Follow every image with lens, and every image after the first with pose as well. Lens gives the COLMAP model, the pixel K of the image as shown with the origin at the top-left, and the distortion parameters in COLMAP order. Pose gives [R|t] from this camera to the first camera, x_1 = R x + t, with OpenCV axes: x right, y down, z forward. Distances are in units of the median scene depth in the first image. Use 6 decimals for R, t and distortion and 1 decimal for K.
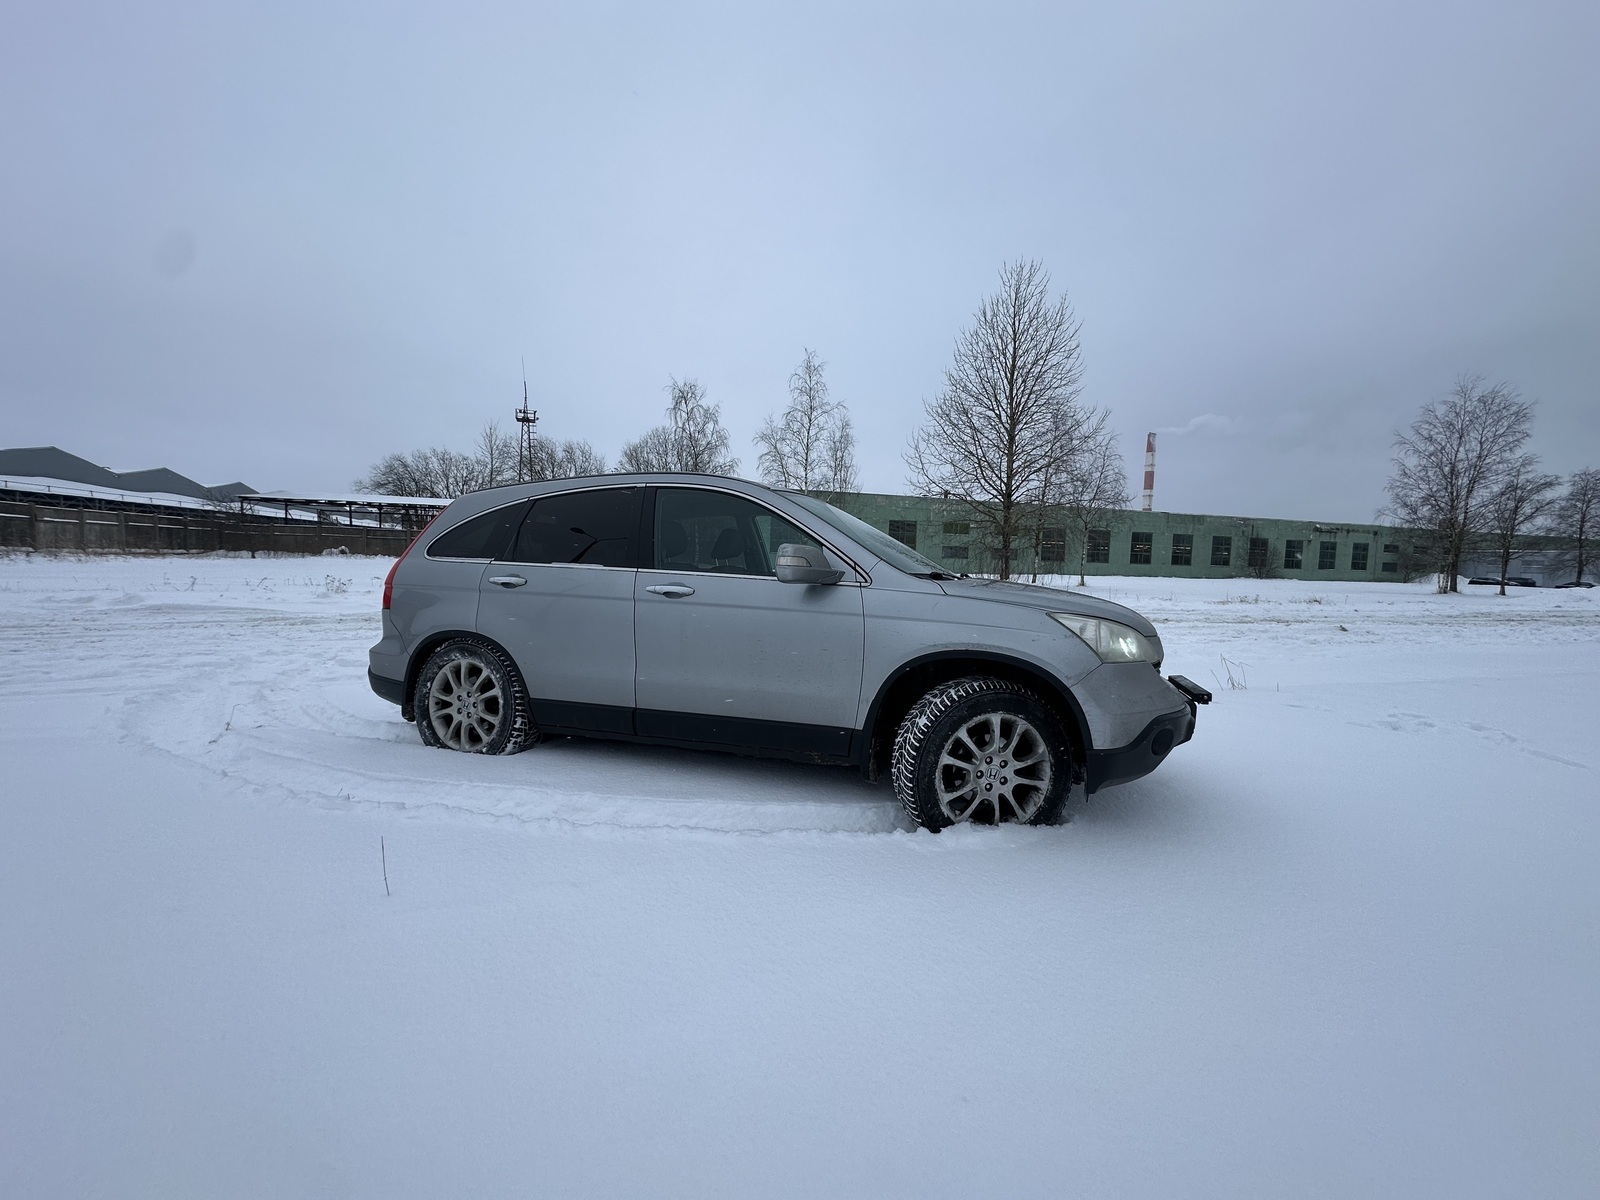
lens RADIAL K [[637.9, 0, 799.4], [0, 637.9, 603.6], [0, 0, 1]] dist [0.001159, -0.000169]
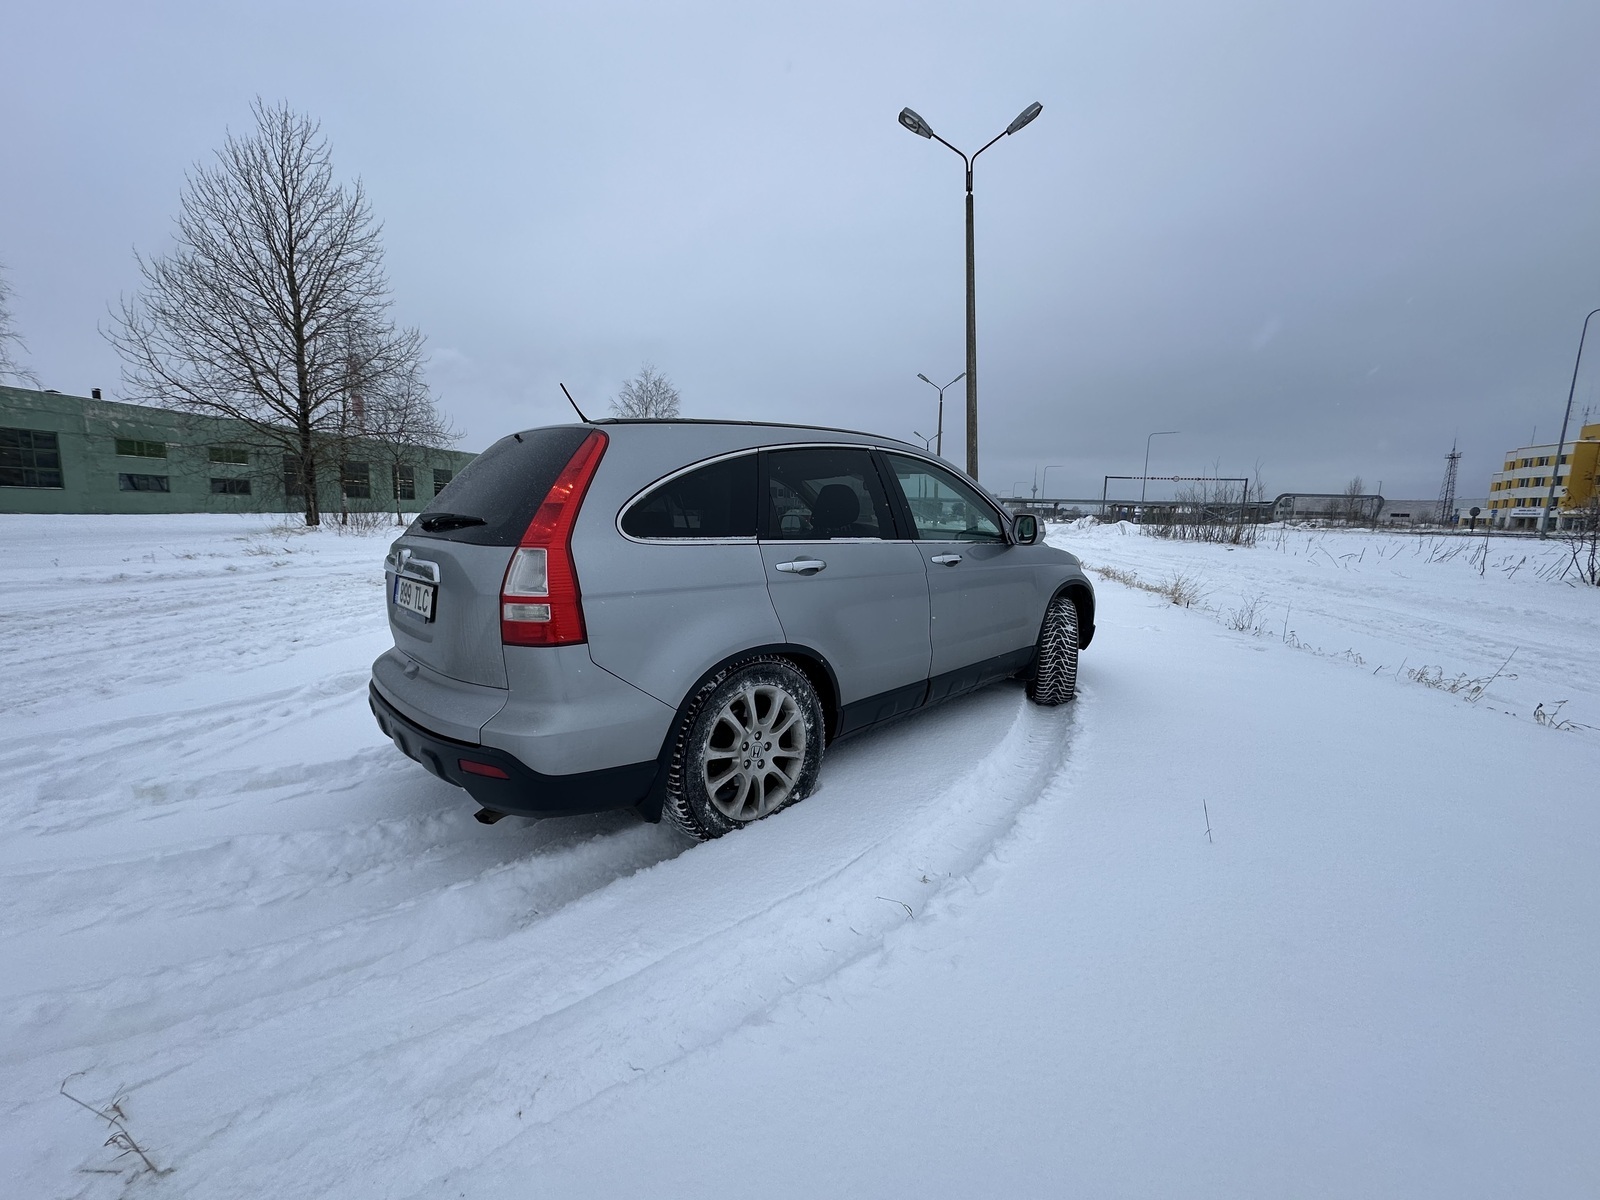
lens RADIAL K [[637.9, 0, 799.4], [0, 637.9, 603.6], [0, 0, 1]] dist [0.001159, -0.000169]
pose [[0.438596, -0.148800, 0.886280, -0.149863], [0.057216, 0.988820, 0.137701, -0.012665], [-0.896861, -0.009685, 0.442206, 0.090207]]
